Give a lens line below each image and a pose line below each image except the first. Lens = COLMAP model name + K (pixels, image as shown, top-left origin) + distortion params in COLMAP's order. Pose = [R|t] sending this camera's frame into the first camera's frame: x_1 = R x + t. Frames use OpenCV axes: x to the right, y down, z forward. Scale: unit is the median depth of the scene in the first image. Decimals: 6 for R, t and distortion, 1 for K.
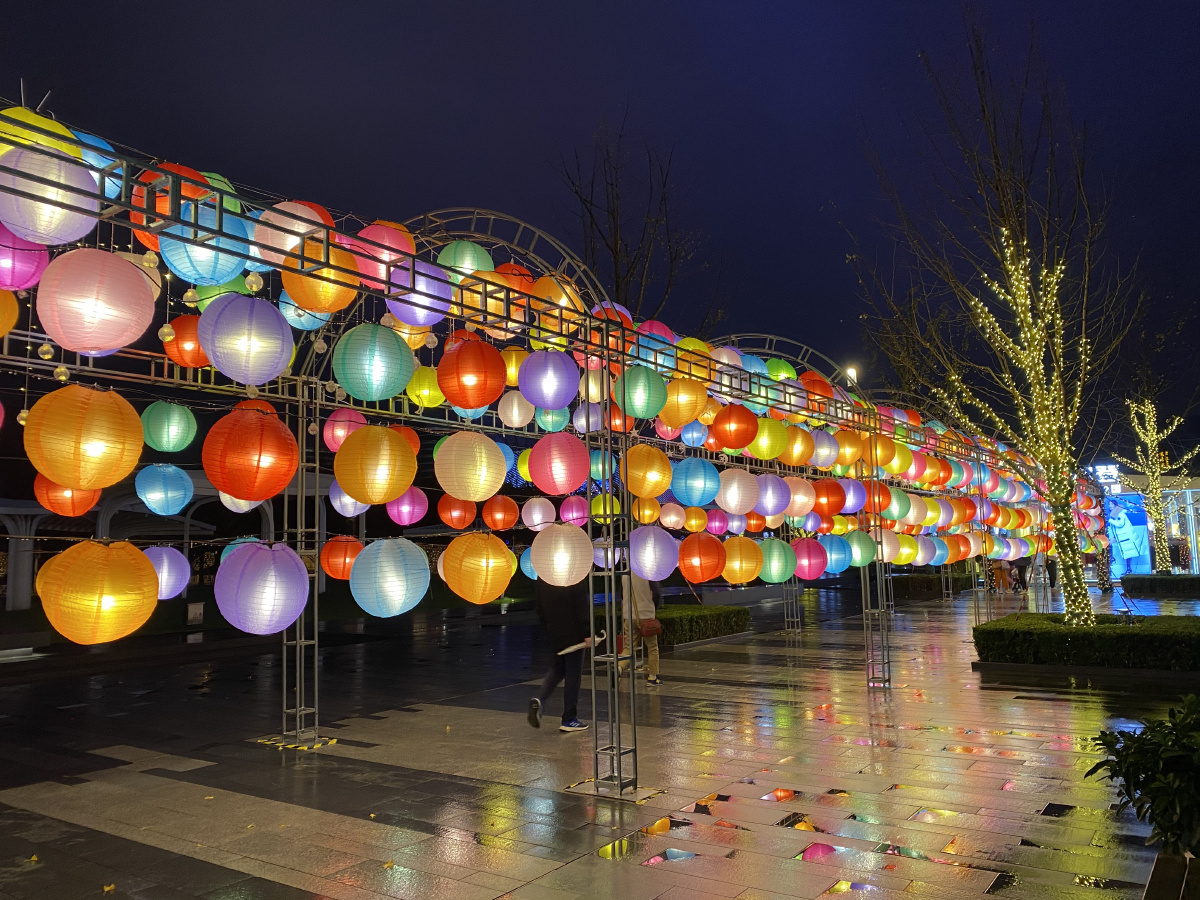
lens RADIAL K [[904.3, 0, 600.7], [0, 904.3, 449.9], [0, 0, 1]] dist [-0.039906, -0.001198]
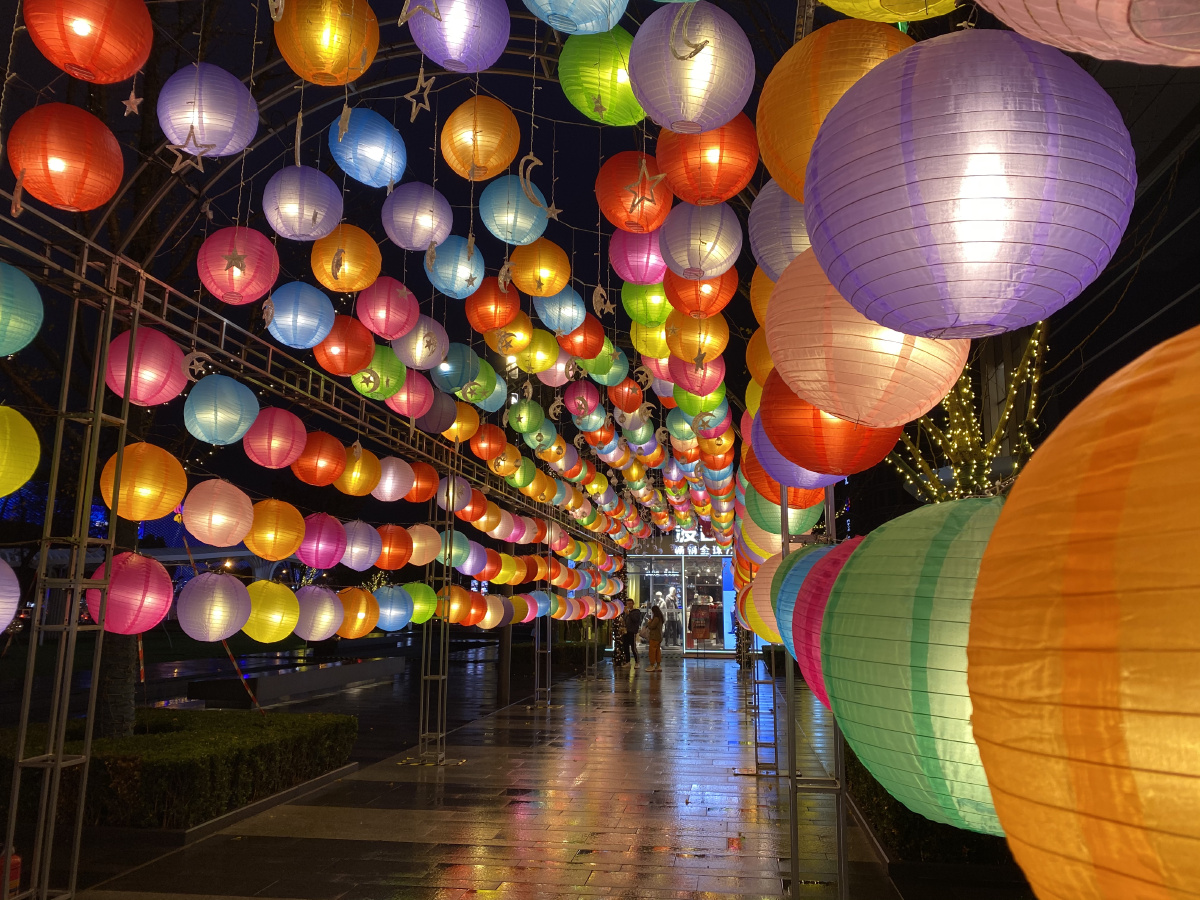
lens RADIAL K [[904.3, 0, 602.6], [0, 904.3, 447.9], [0, 0, 1]] dist [-0.039906, -0.001198]
pose [[0.882223, 0.109590, 0.457901, 0.041075], [-0.080986, 0.993360, -0.081709, 0.057321], [-0.463815, 0.035002, 0.885240, 0.525714]]
